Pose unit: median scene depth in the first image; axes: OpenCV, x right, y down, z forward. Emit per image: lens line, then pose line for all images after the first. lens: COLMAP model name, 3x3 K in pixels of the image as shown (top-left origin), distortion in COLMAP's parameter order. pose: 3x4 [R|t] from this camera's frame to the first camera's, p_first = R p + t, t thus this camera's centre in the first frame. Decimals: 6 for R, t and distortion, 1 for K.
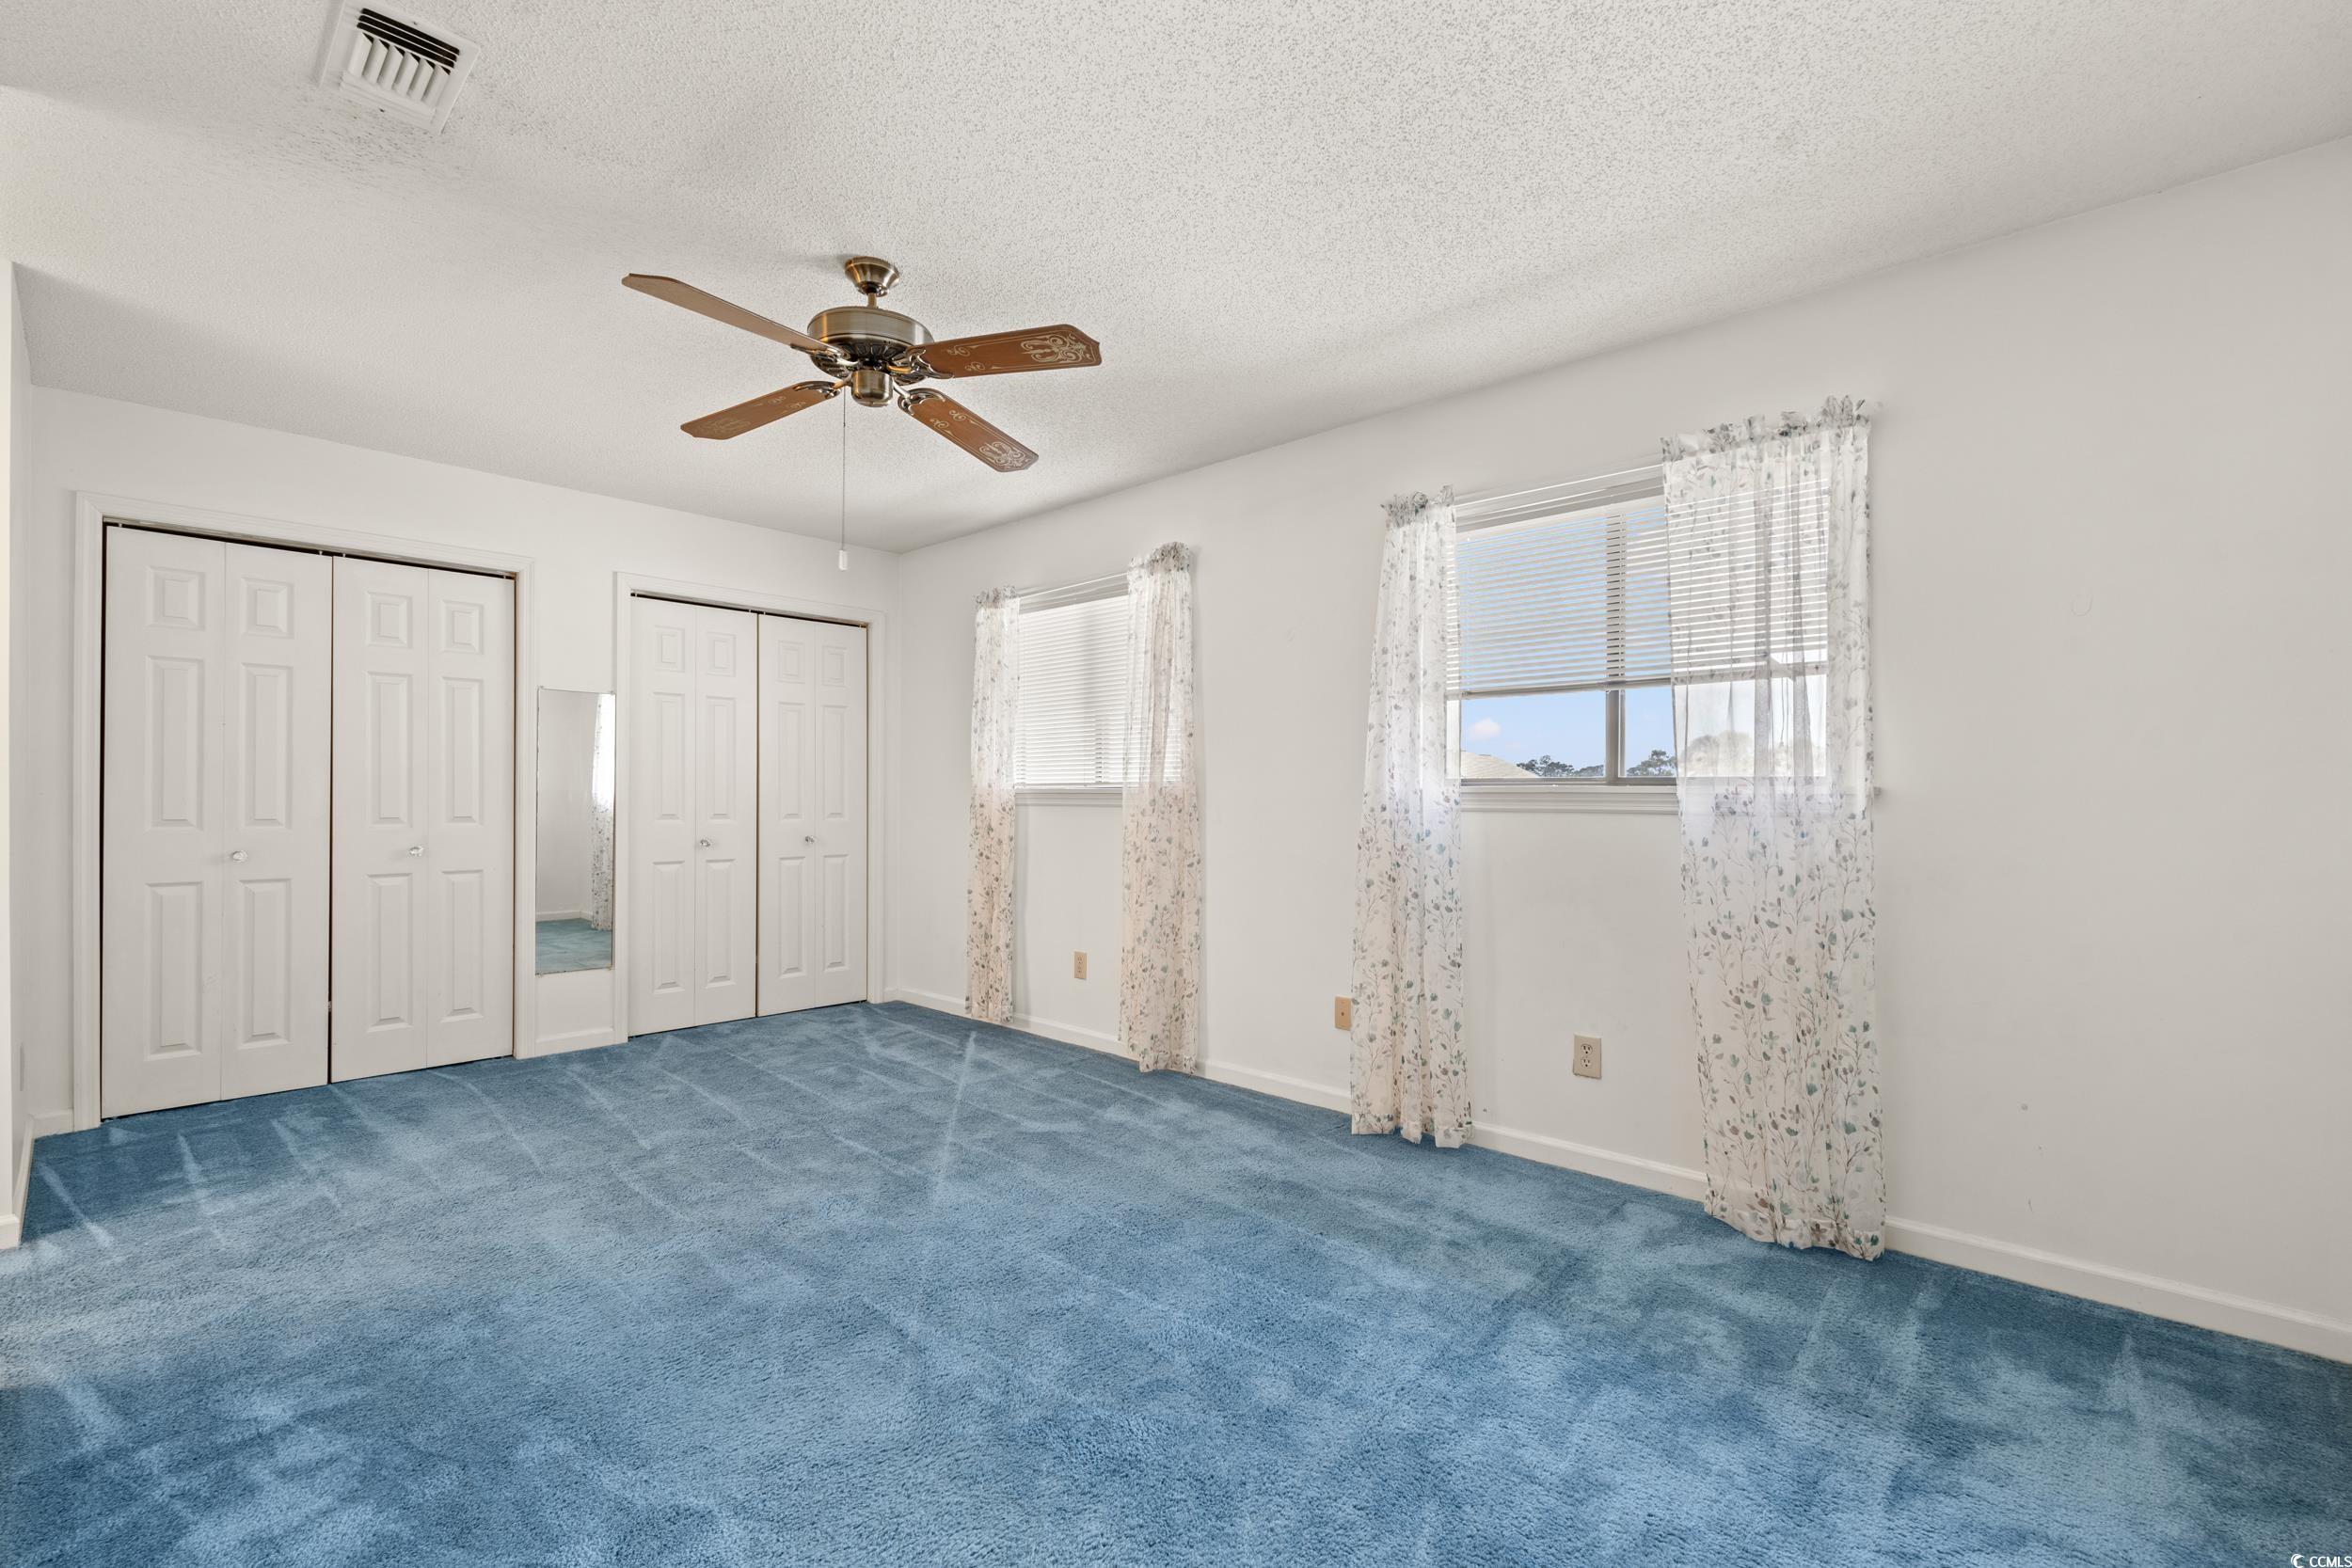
lens RADIAL K [[1062.5, 0, 1176.0], [0, 1062.5, 784.0], [0, 0, 1]] dist [-0.000725, -0.000499]
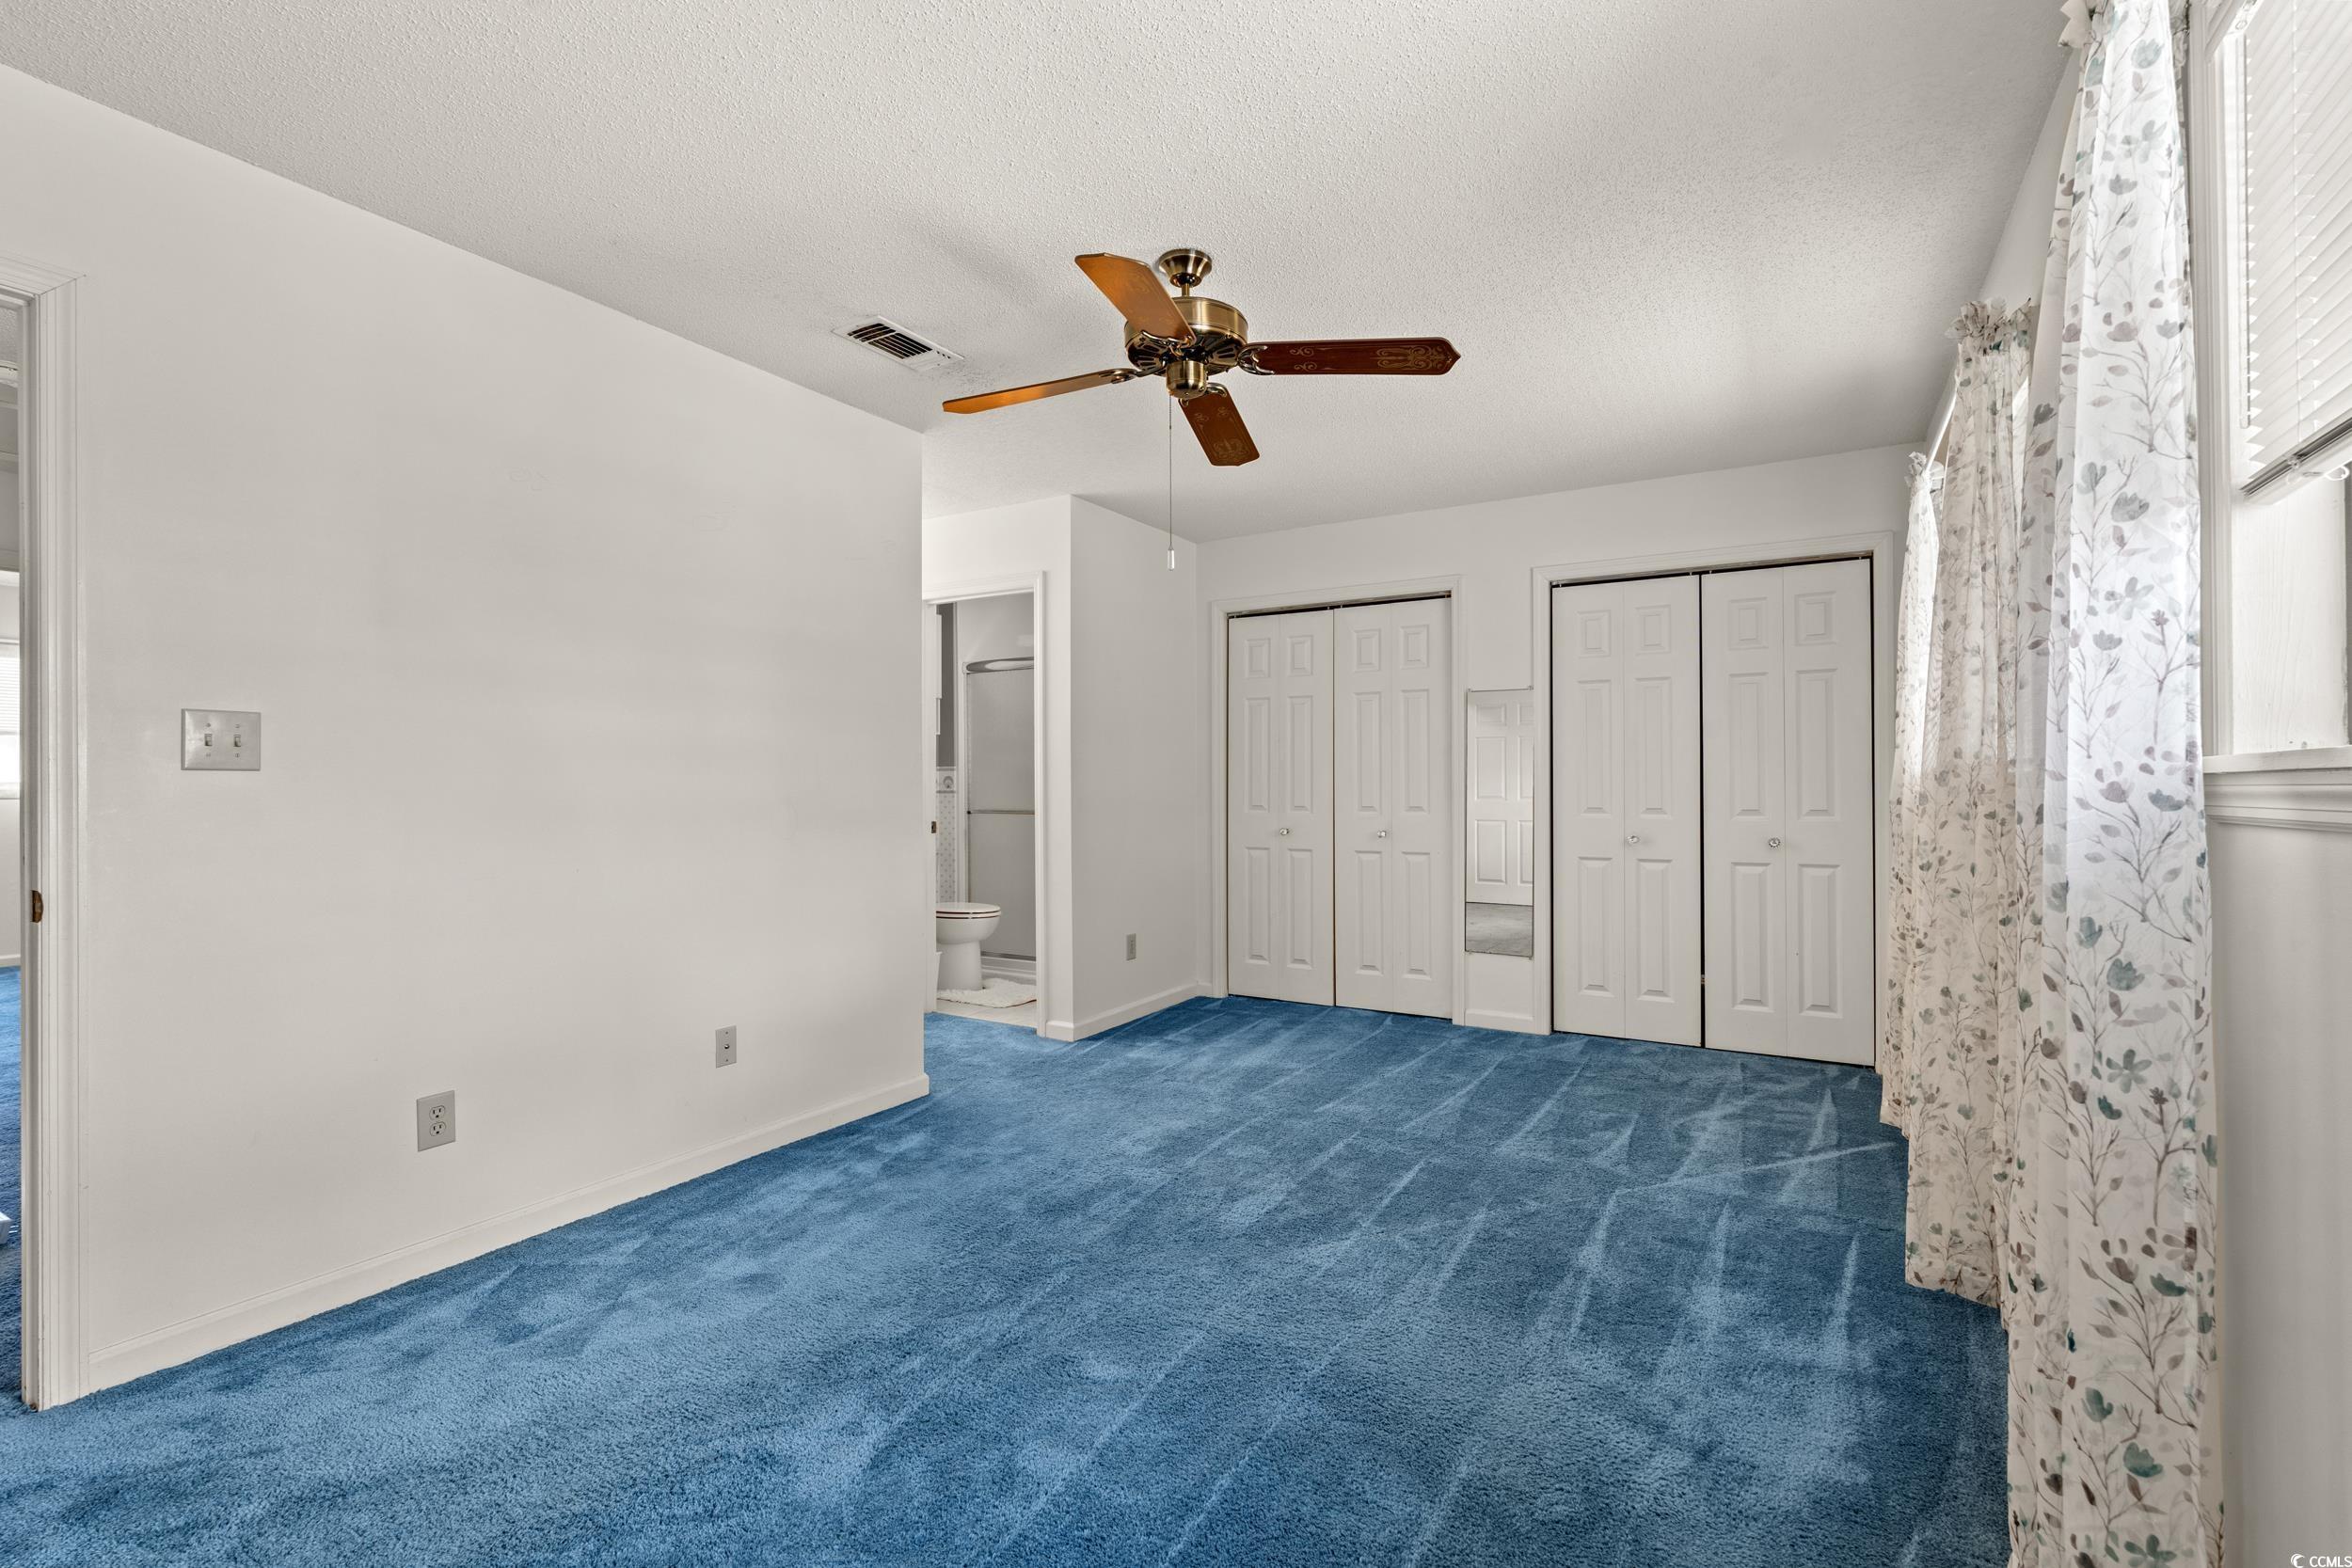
lens RADIAL K [[1062.5, 0, 1176.0], [0, 1062.5, 784.0], [0, 0, 1]] dist [-0.000725, -0.000499]
pose [[0.193586, -0.005993, -0.981065, 0.483757], [0.015718, 0.999872, -0.003007, 0.005558], [0.980957, -0.014838, 0.193656, 0.568980]]
